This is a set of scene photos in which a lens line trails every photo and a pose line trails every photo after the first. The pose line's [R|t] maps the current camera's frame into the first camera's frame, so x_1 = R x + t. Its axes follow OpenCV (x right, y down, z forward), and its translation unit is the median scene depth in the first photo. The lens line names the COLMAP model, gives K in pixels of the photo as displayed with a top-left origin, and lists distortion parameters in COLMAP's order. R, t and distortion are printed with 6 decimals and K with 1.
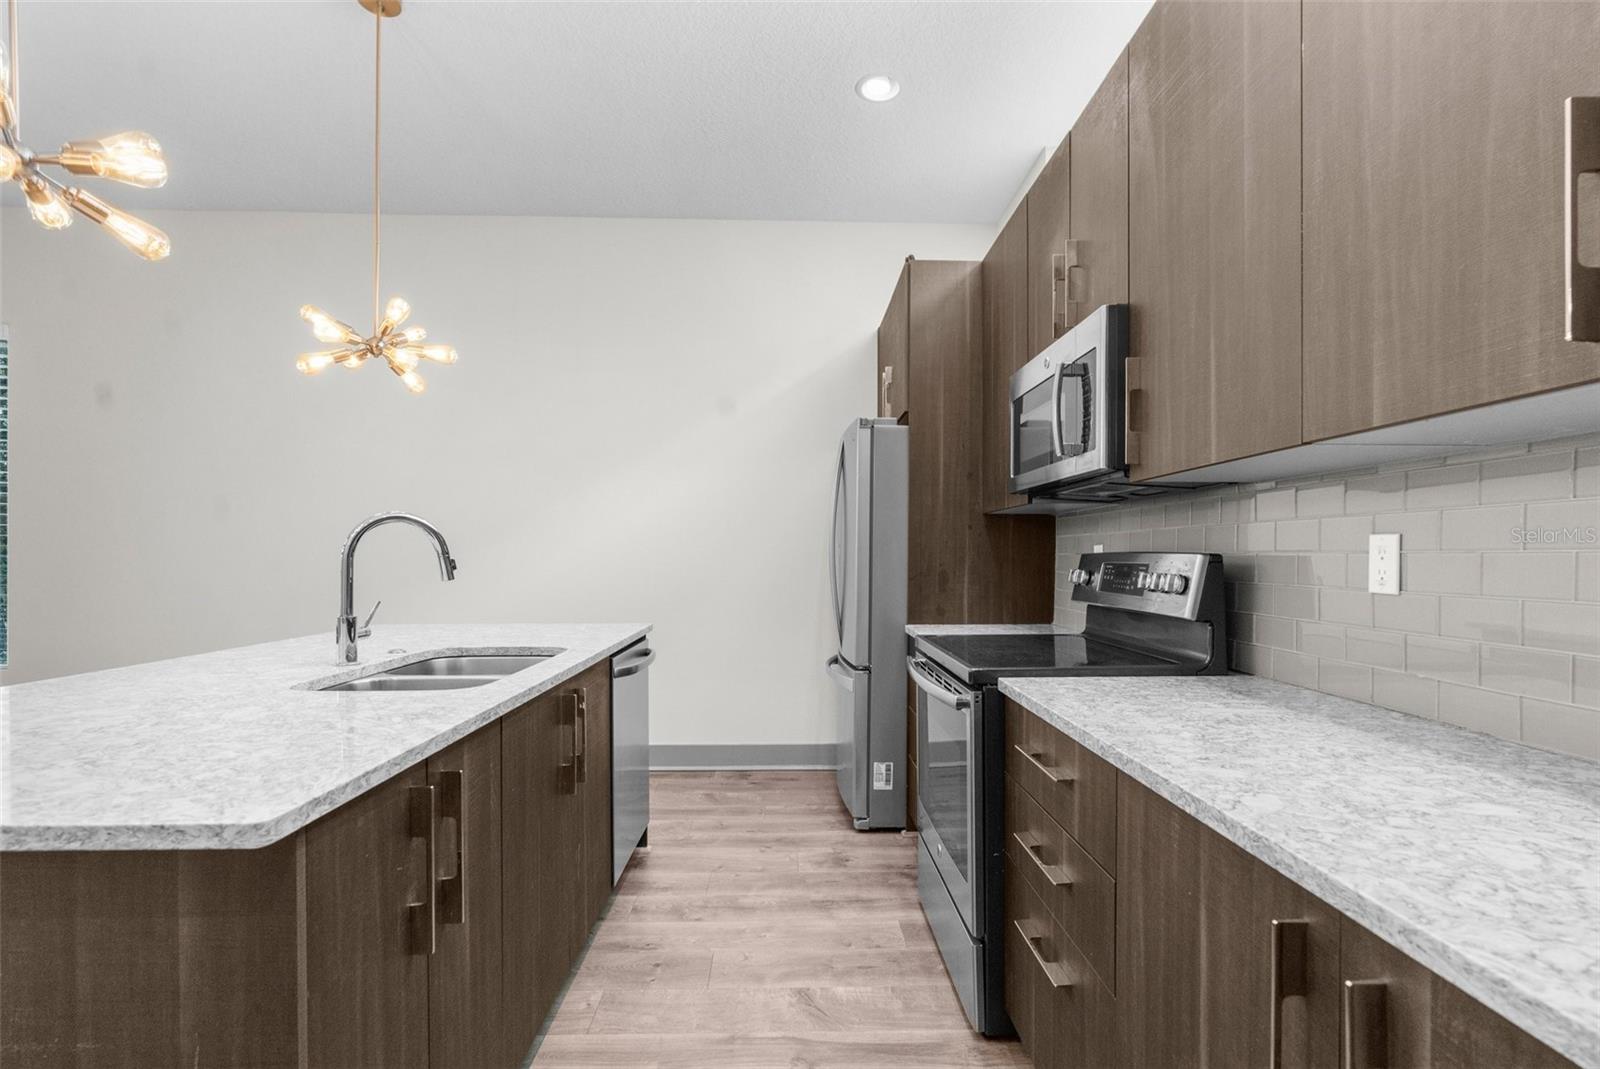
lens RADIAL K [[736.7, 0, 801.3], [0, 736.7, 539.6], [0, 0, 1]] dist [-0.006410, -0.000055]
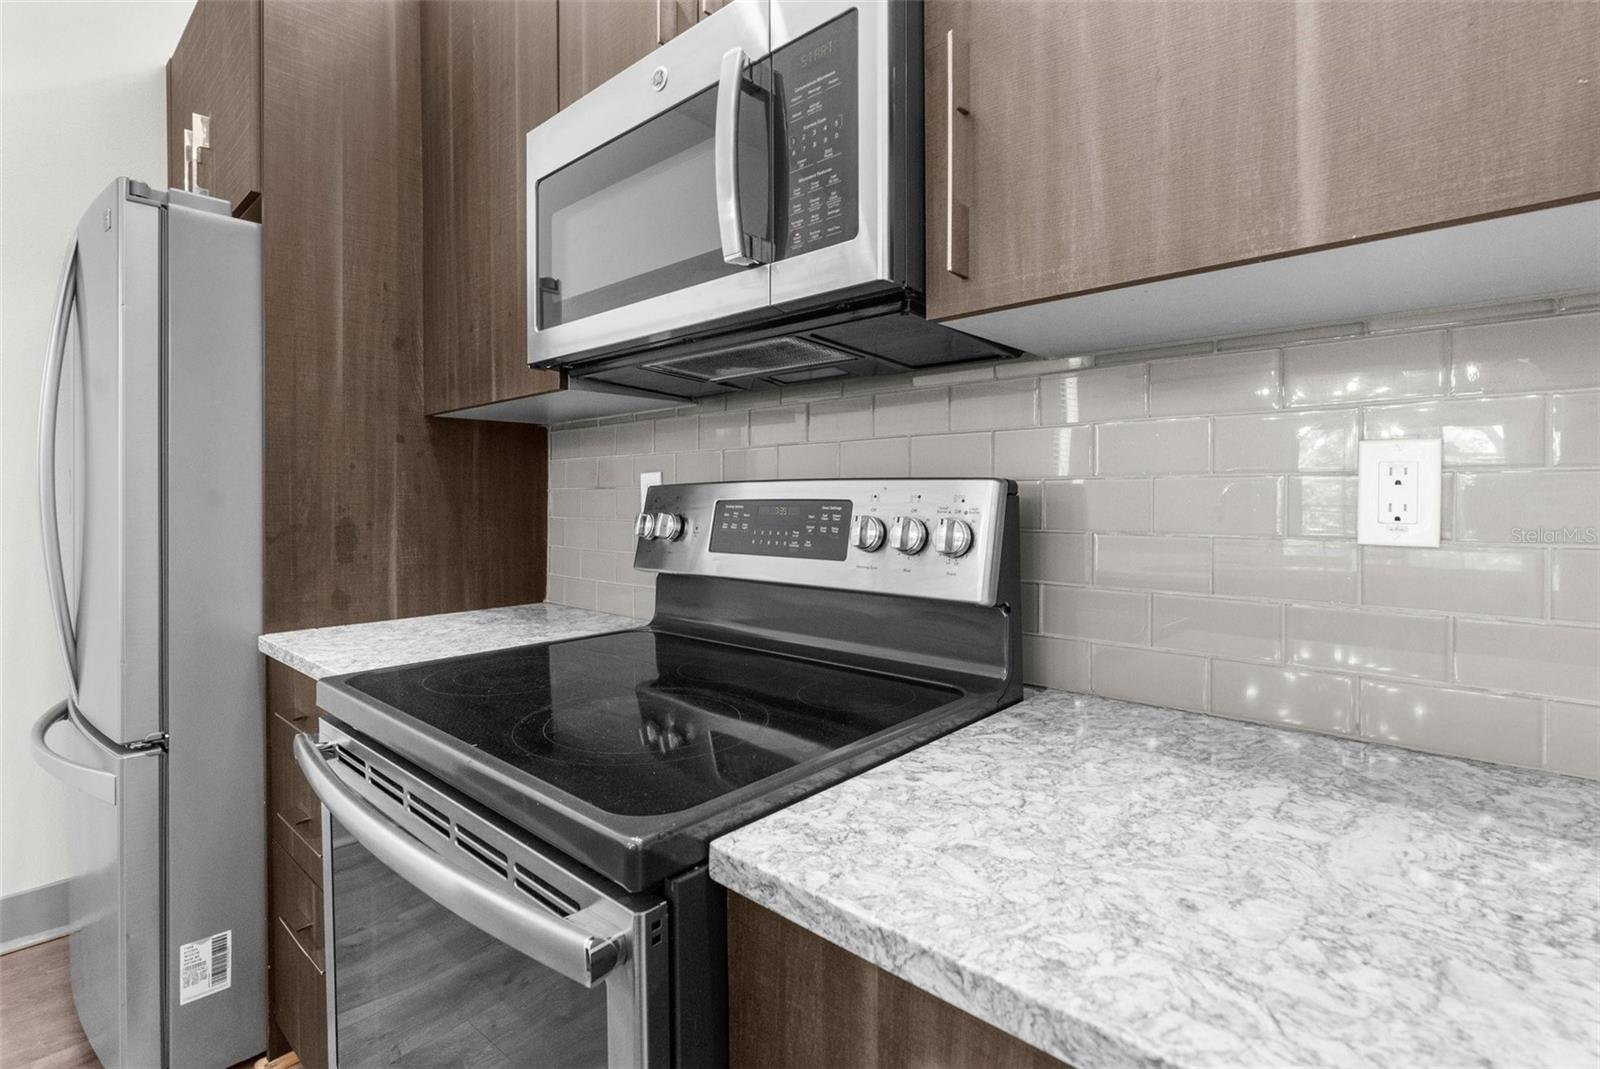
lens RADIAL K [[754.5, 0, 802.7], [0, 754.5, 509.0], [0, 0, 1]] dist [-0.004632, 0.000530]
pose [[0.684467, -0.012600, 0.728935, 0.027226], [-0.012971, 0.999482, 0.029456, 0.014616], [-0.728928, -0.029617, 0.683949, 0.410033]]
